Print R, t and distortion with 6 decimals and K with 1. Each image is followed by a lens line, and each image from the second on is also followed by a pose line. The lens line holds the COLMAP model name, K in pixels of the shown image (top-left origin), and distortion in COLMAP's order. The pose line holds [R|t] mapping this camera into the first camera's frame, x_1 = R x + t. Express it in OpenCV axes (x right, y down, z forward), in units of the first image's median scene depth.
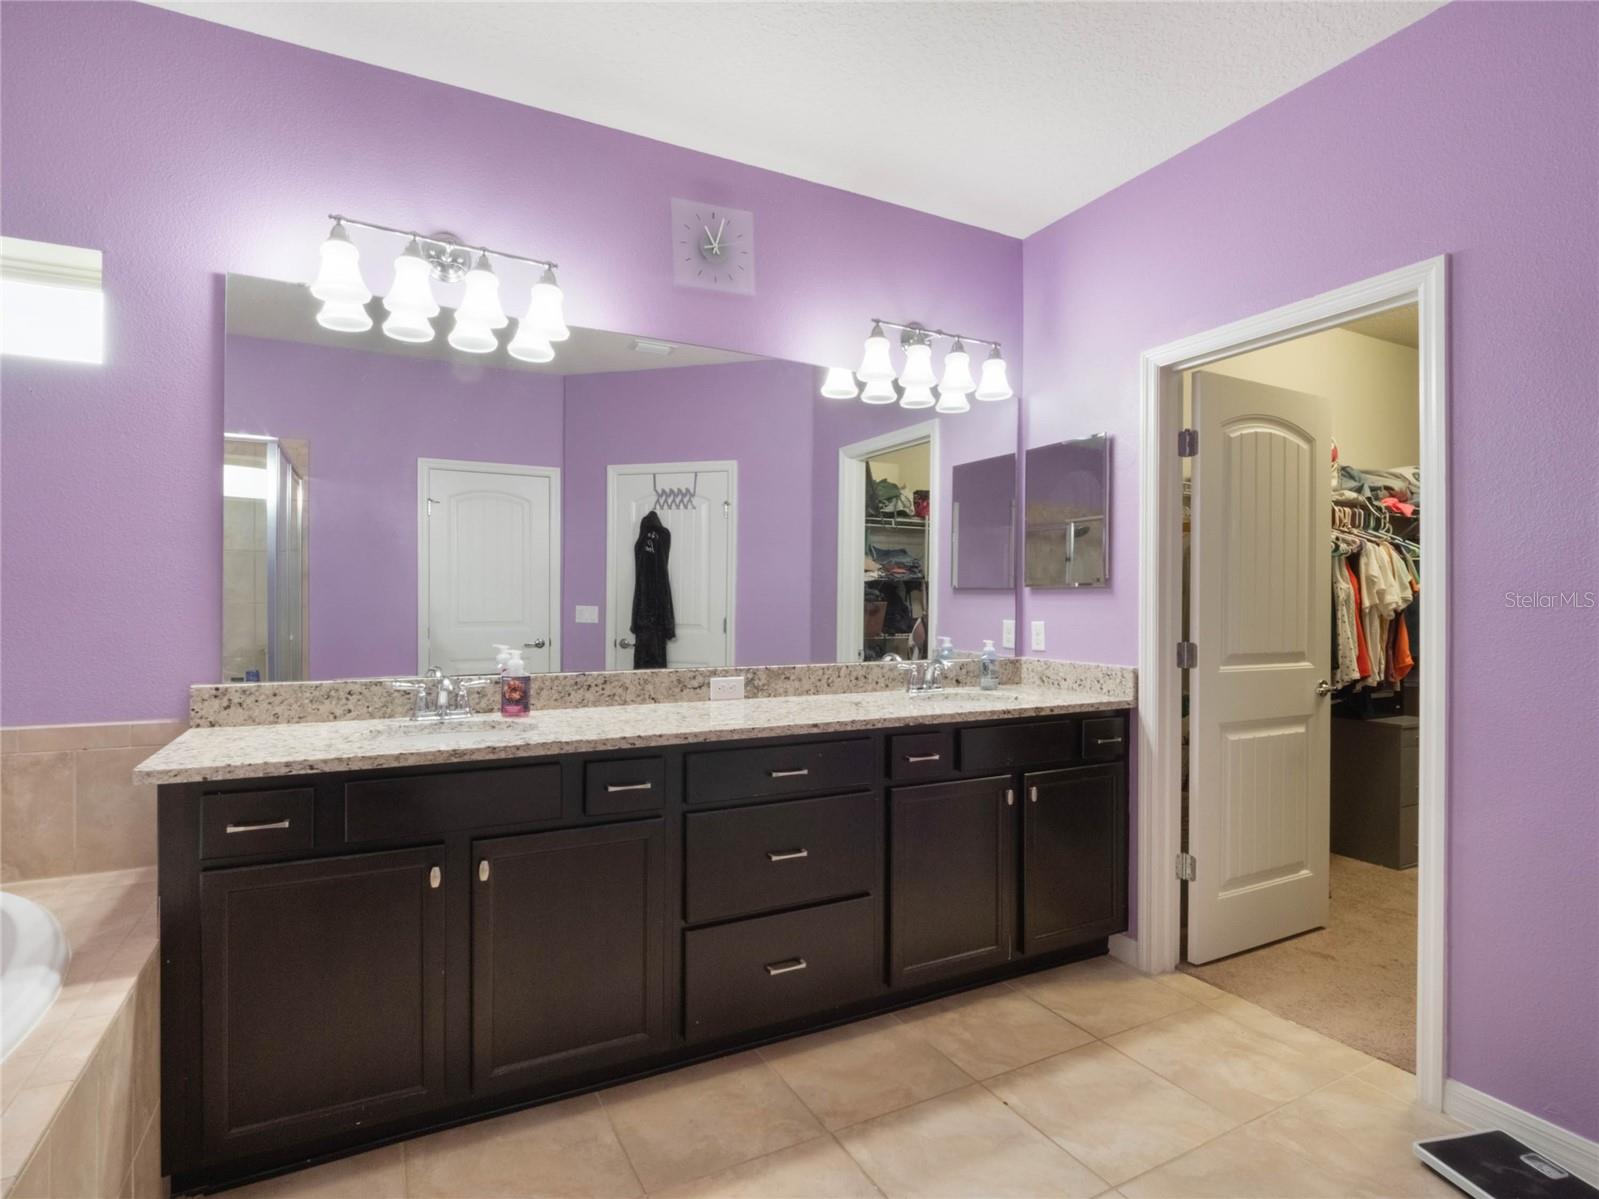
lens RADIAL K [[772.1, 0, 801.6], [0, 772.1, 600.7], [0, 0, 1]] dist [-0.014453, 0.000458]
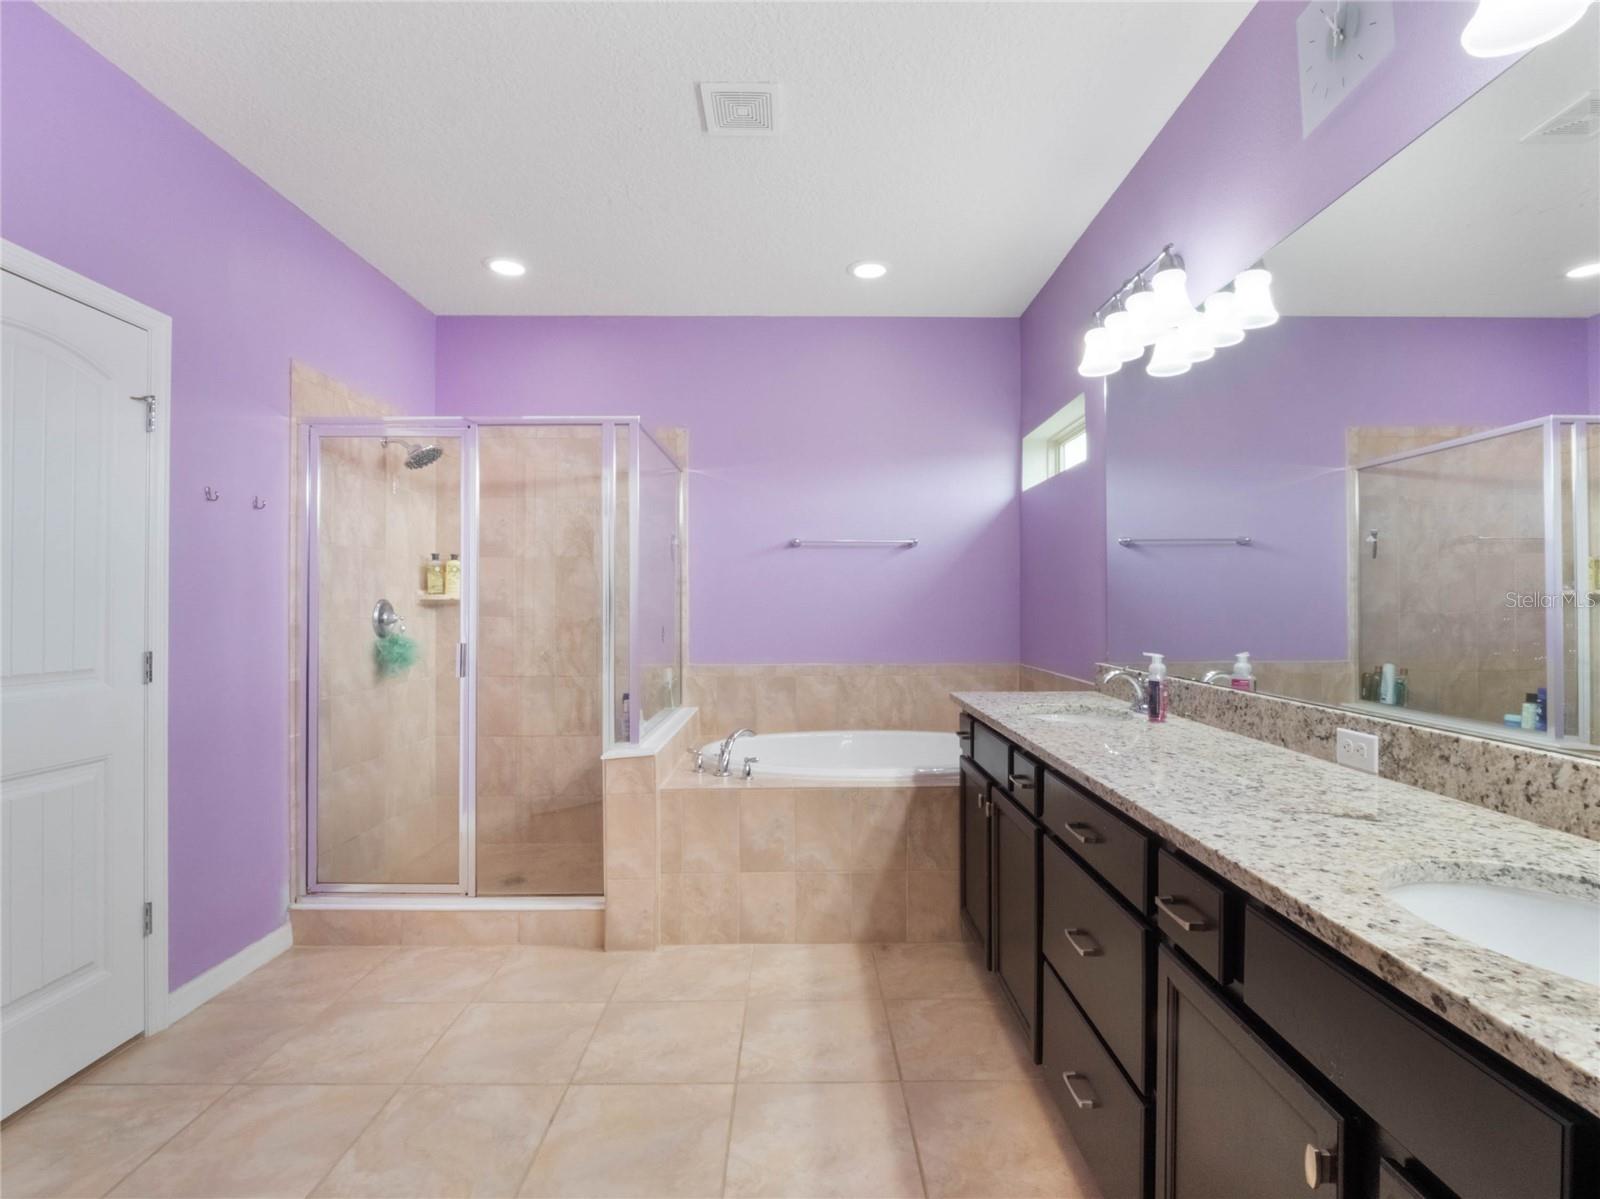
lens RADIAL K [[772.6, 0, 799.0], [0, 772.6, 600.9], [0, 0, 1]] dist [-0.014453, 0.000458]
pose [[-0.424700, -0.010536, -0.905273, 0.635386], [-0.003091, 0.999943, -0.010187, 0.006158], [0.905329, -0.001528, -0.424708, 0.880977]]
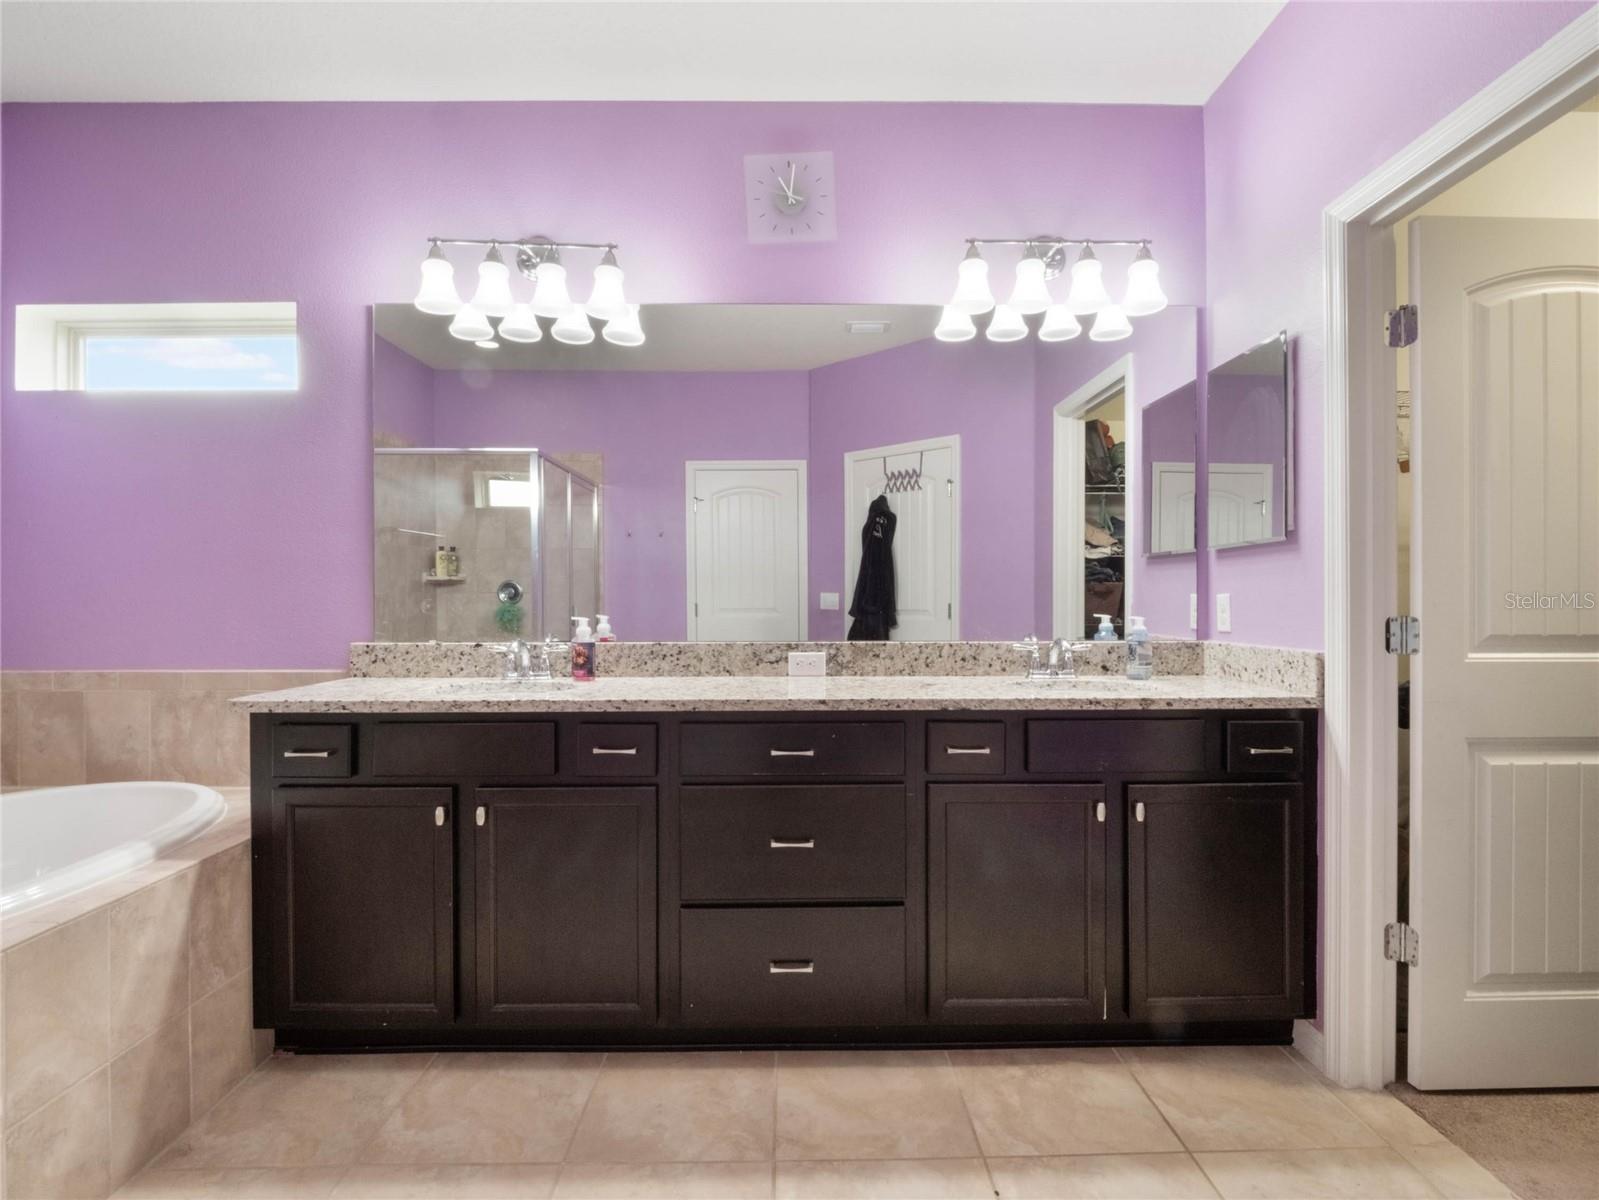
lens RADIAL K [[772.1, 0, 808.9], [0, 772.1, 599.3], [0, 0, 1]] dist [-0.014453, 0.000458]
pose [[0.903139, -0.005627, -0.429311, 0.315807], [0.005983, 0.999982, -0.000522, 0.036088], [0.429306, -0.002097, 0.903157, 0.157440]]
